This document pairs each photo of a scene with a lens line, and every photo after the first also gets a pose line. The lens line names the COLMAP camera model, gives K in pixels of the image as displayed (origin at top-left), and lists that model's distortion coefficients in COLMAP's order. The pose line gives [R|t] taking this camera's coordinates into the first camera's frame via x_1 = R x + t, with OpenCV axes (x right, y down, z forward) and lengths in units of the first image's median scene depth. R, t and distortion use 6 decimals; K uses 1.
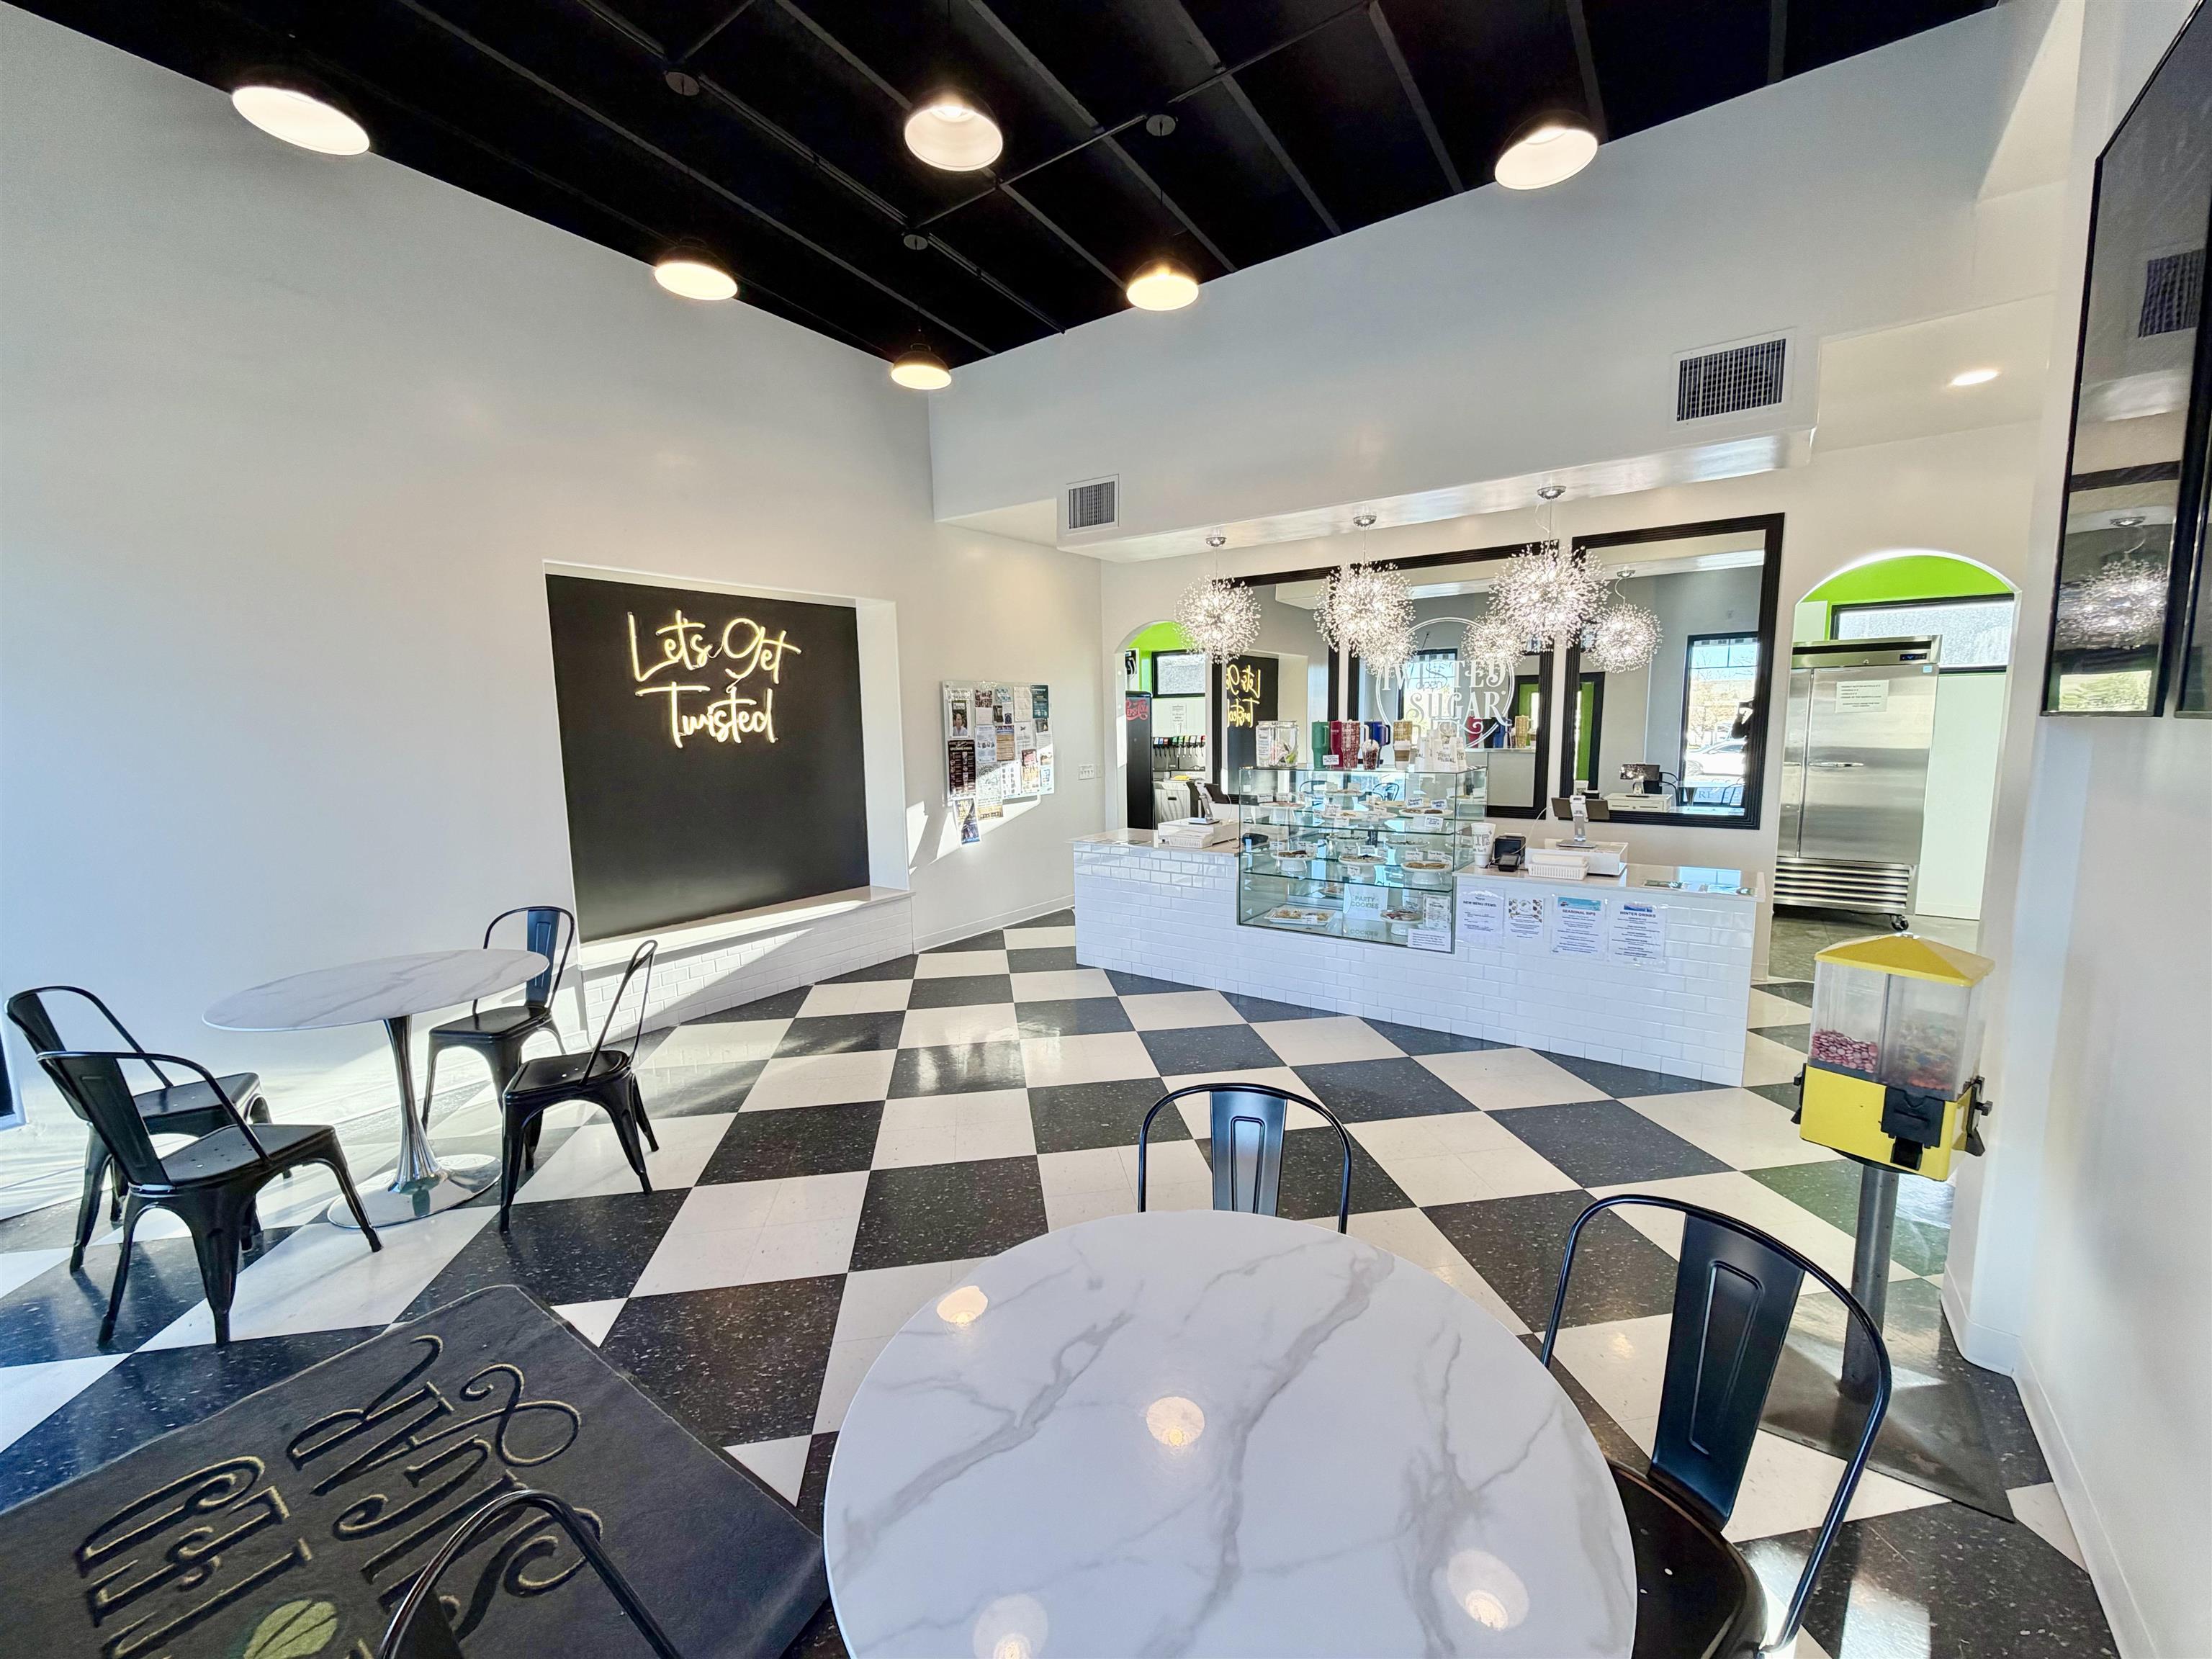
lens RADIAL K [[878.4, 0, 1114.1], [0, 878.4, 830.1], [0, 0, 1]] dist [-0.001111, 0.000411]
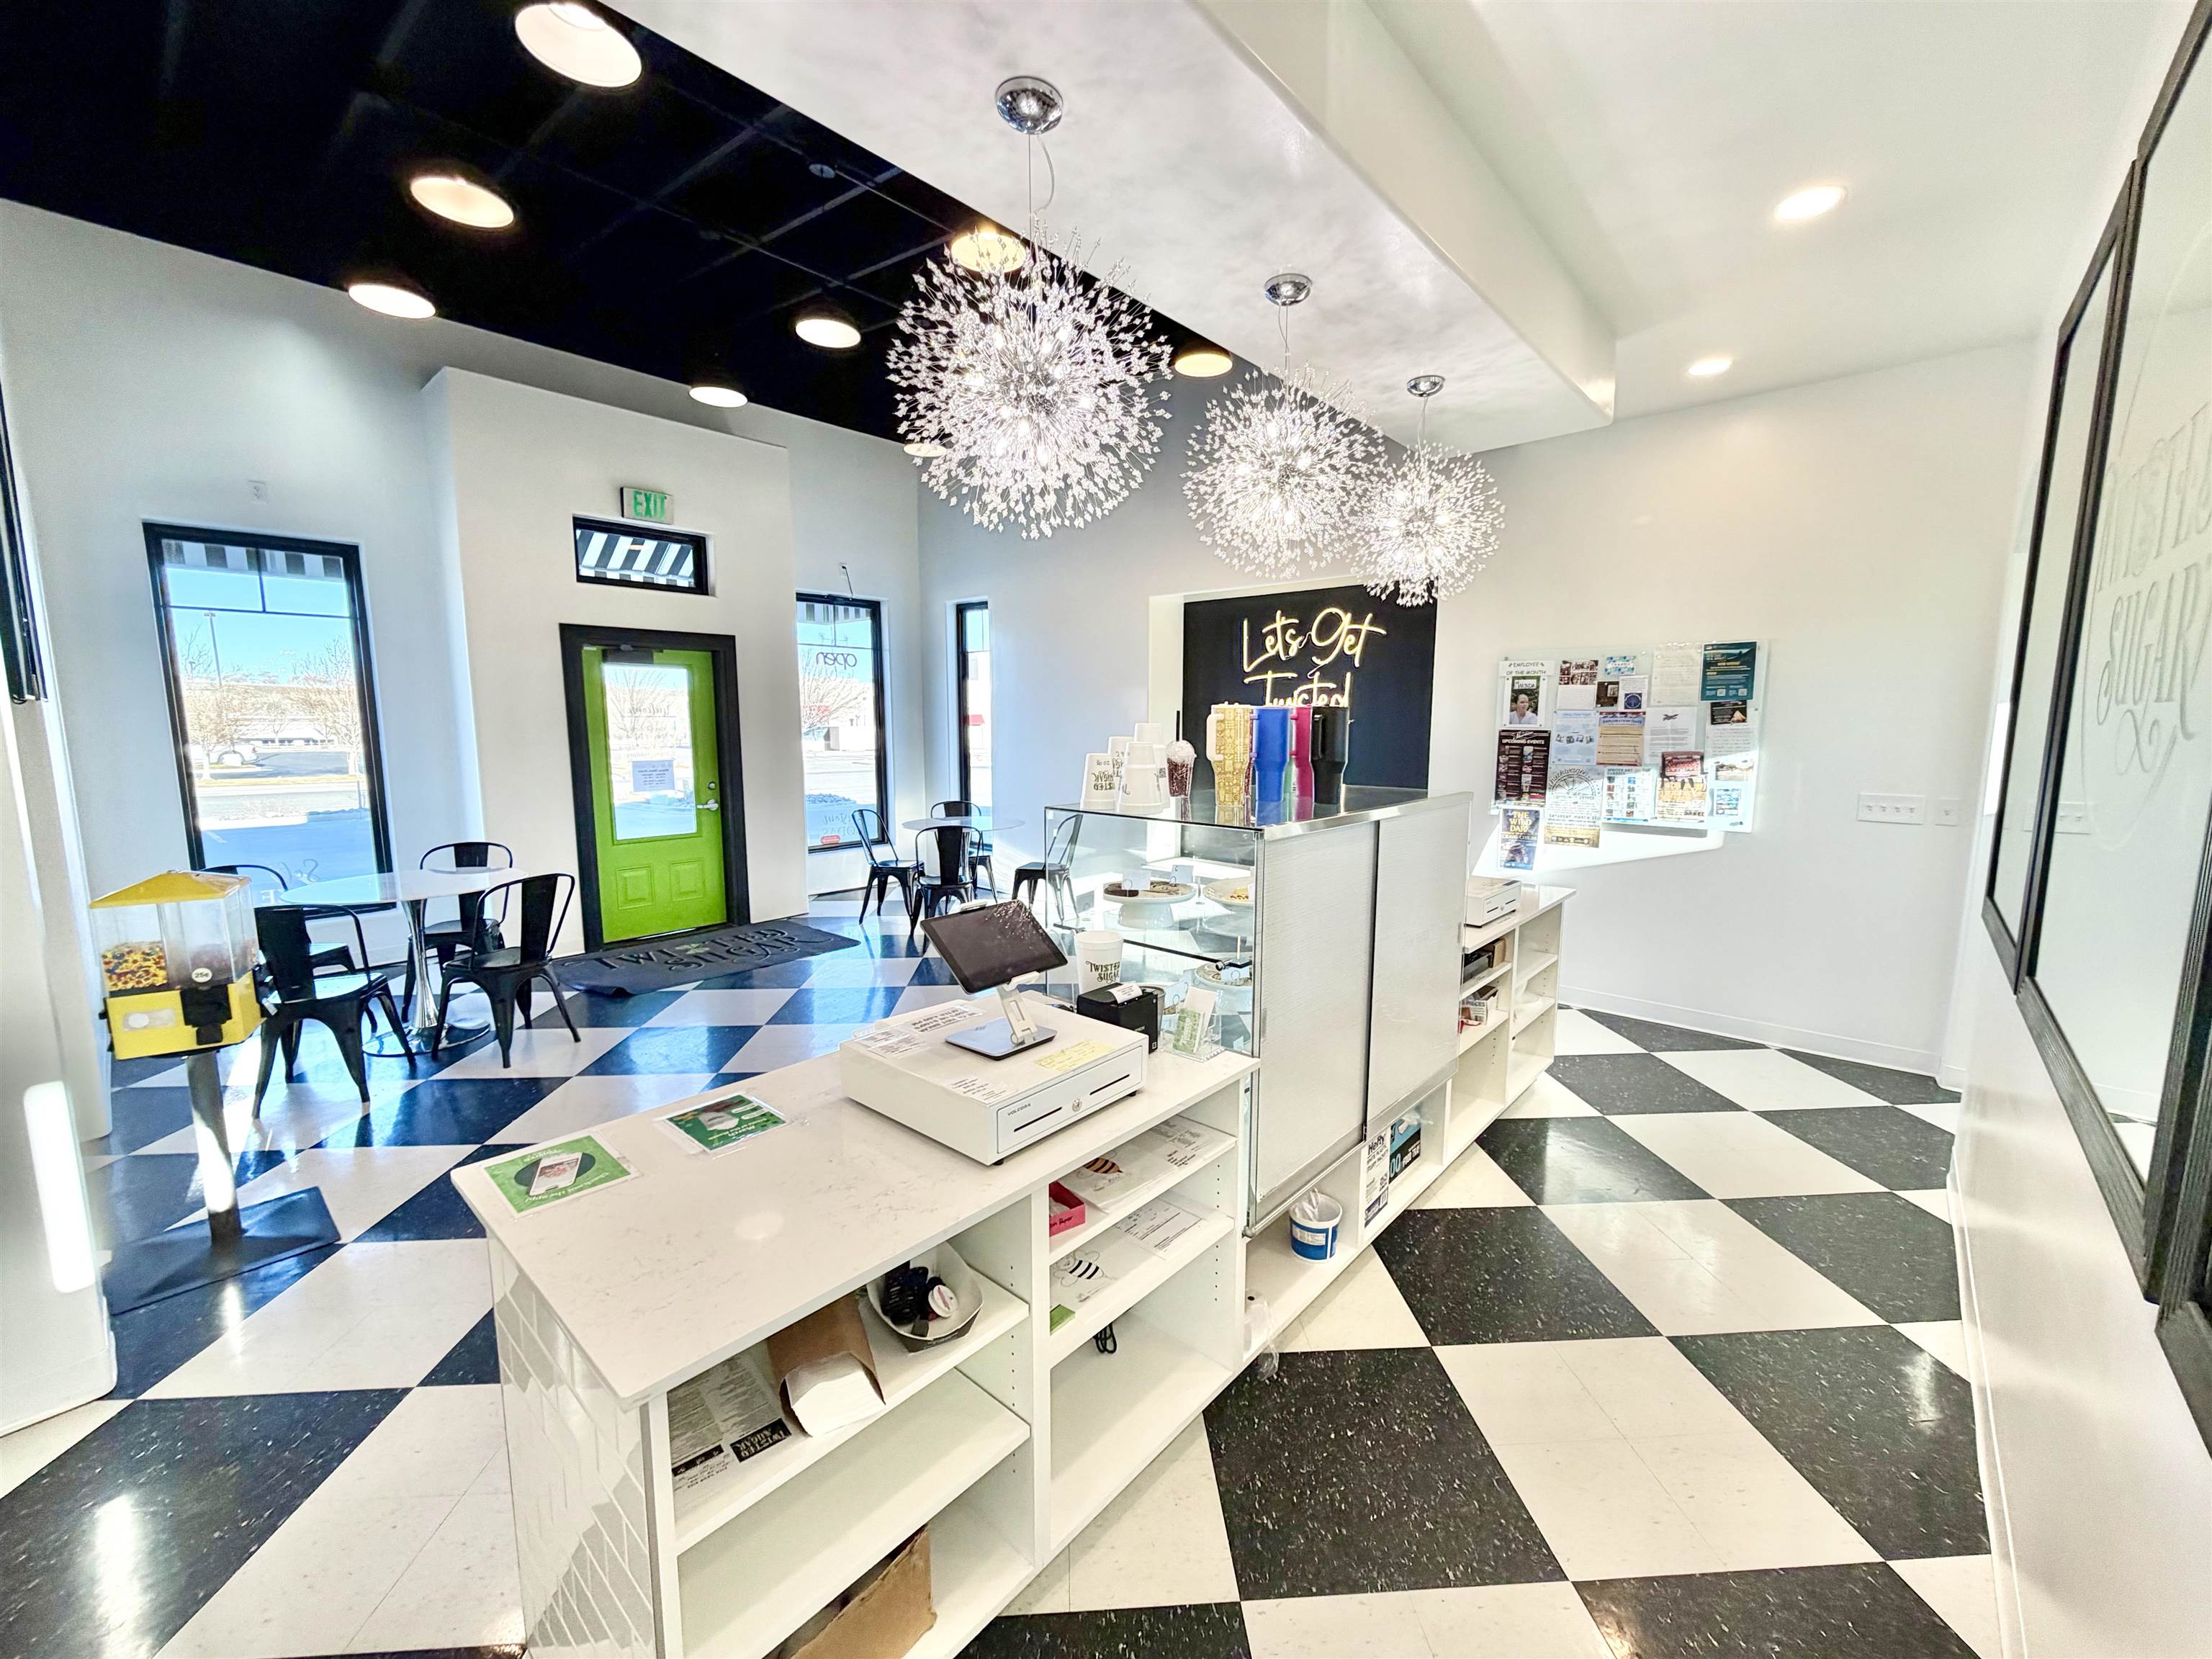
lens RADIAL K [[878.4, 0, 1115.5], [0, 878.4, 829.0], [0, 0, 1]] dist [-0.001111, 0.000411]
pose [[-0.097019, 0.144750, -0.984700, 0.728009], [-0.124474, 0.979835, 0.156299, -0.112856], [0.987468, 0.137733, -0.077045, 0.878616]]
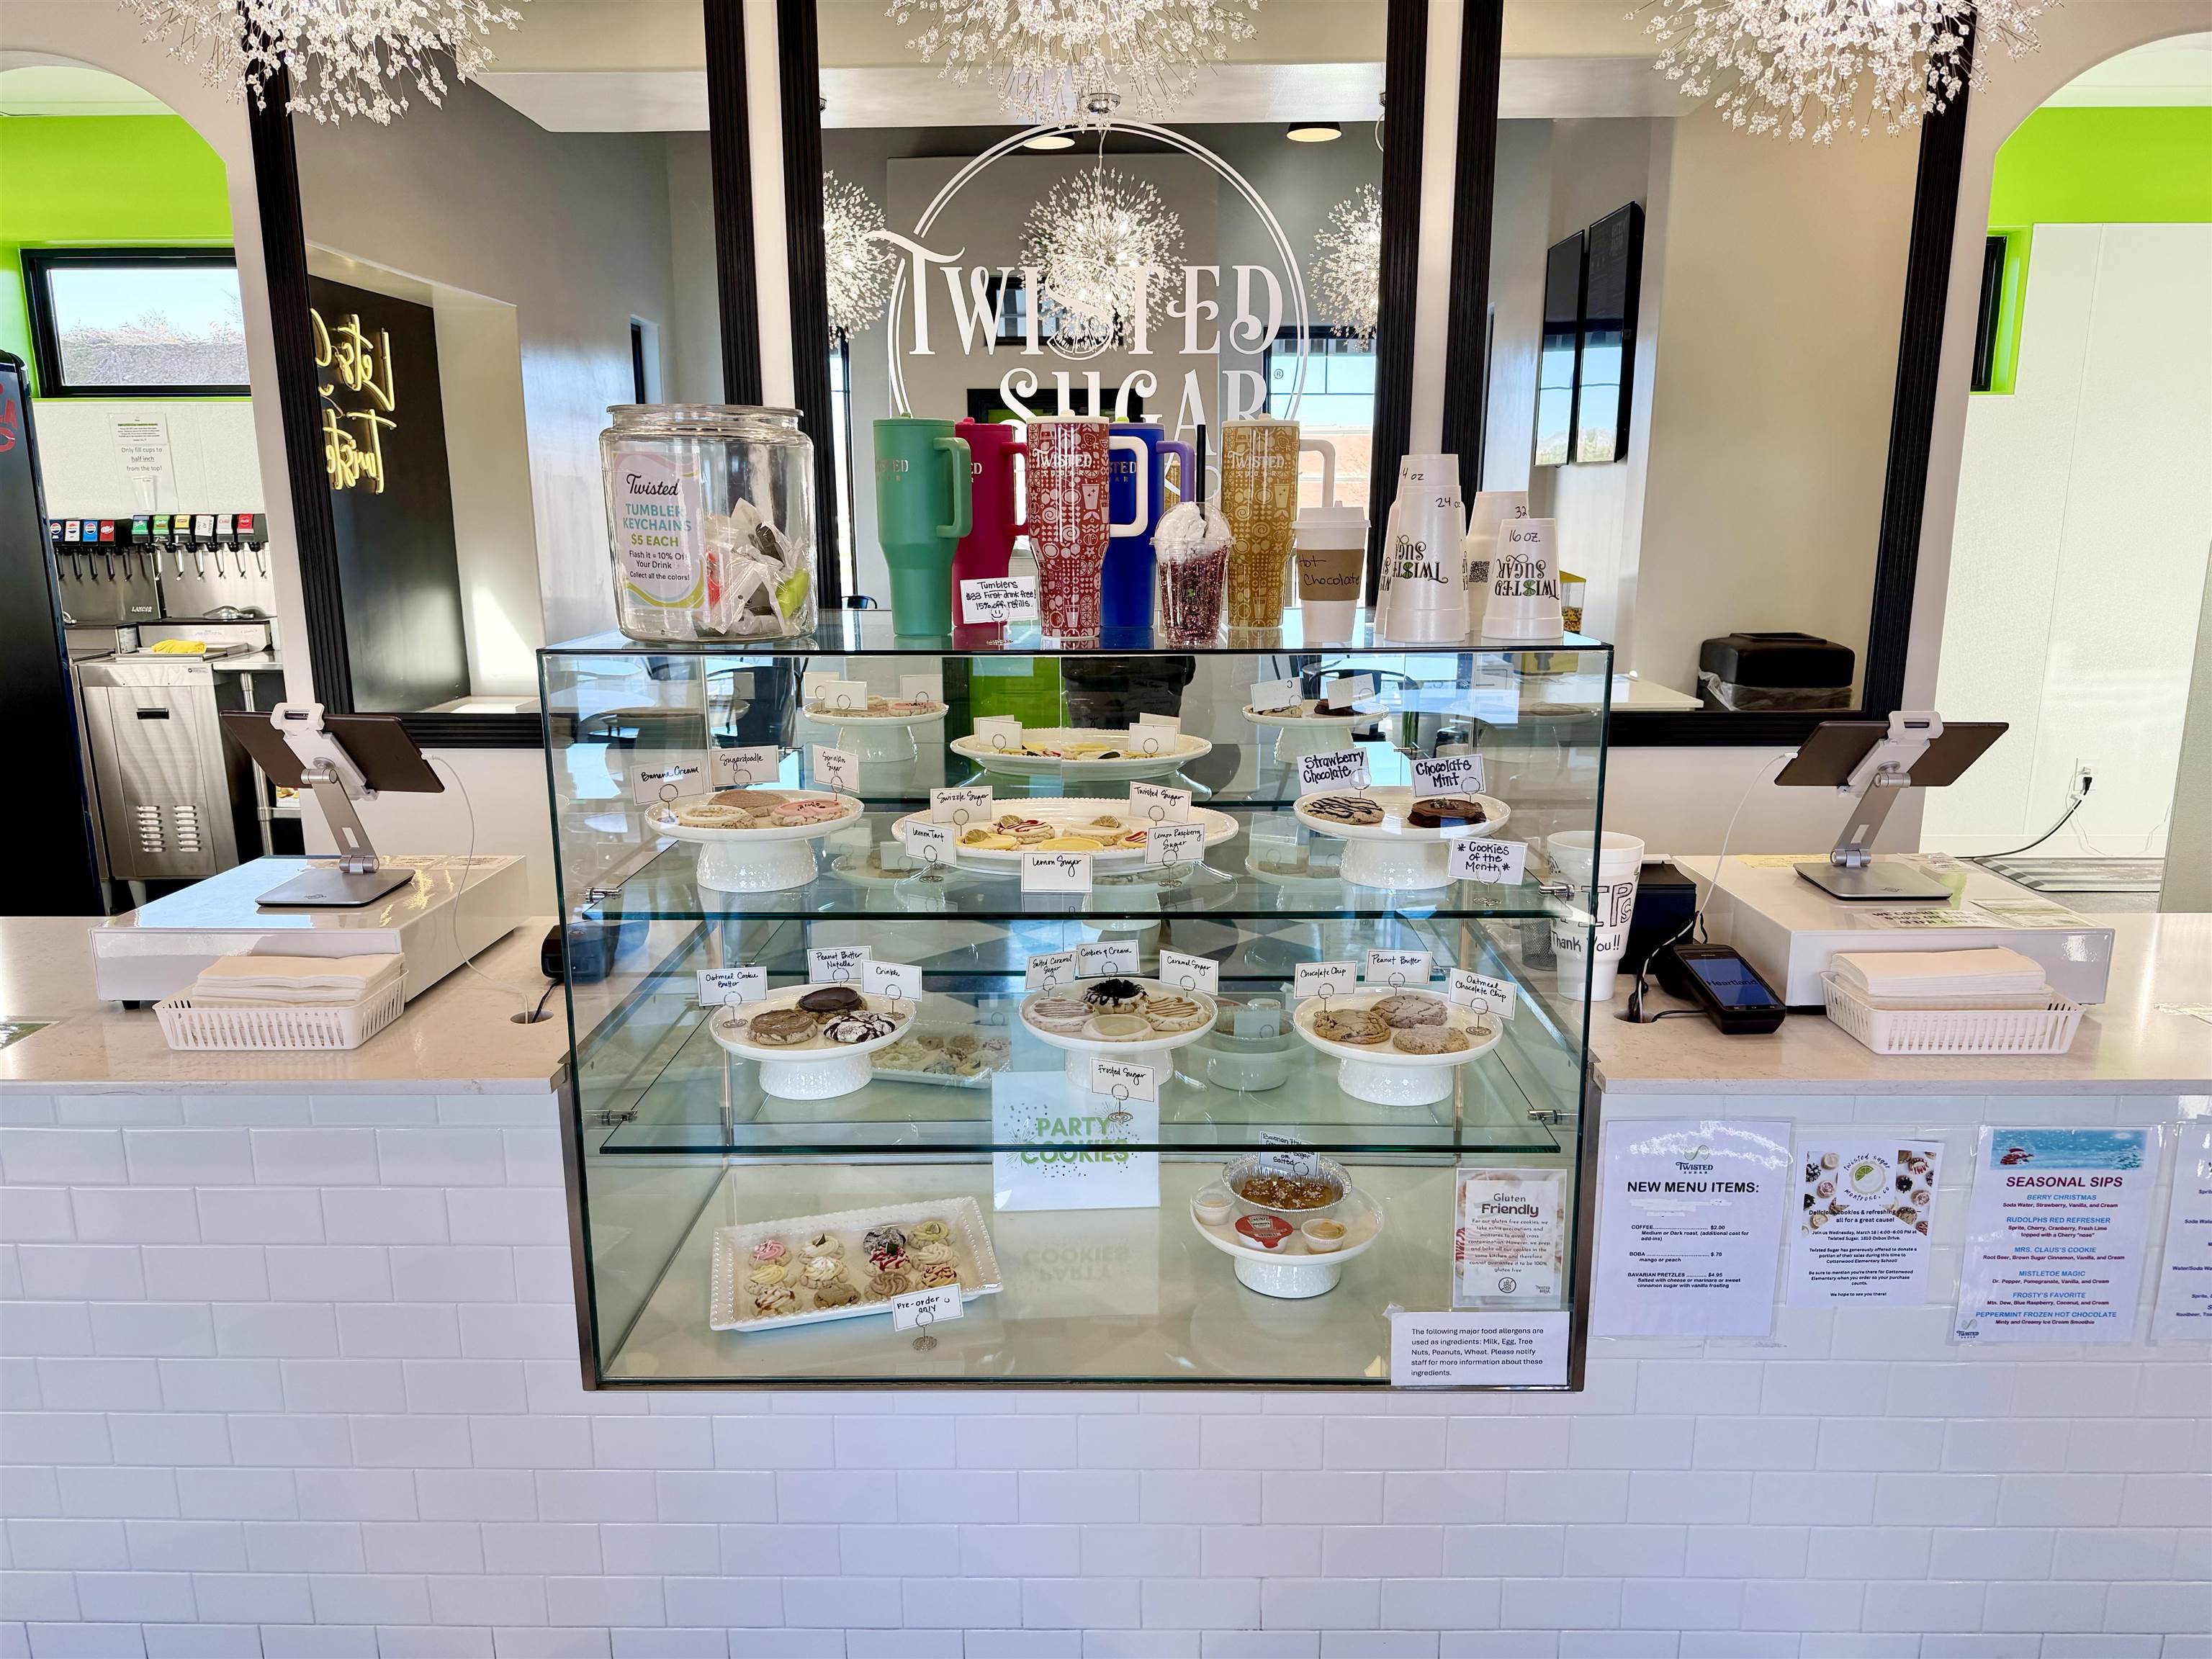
lens RADIAL K [[1538.3, 0, 1106.1], [0, 1538.3, 846.9], [0, 0, 1]] dist [0.089240, -0.113904]
pose [[0.819258, -0.116759, 0.561413, 0.044603], [0.063588, 0.991511, 0.113415, -0.055046], [-0.569889, -0.057217, 0.819727, 0.605289]]
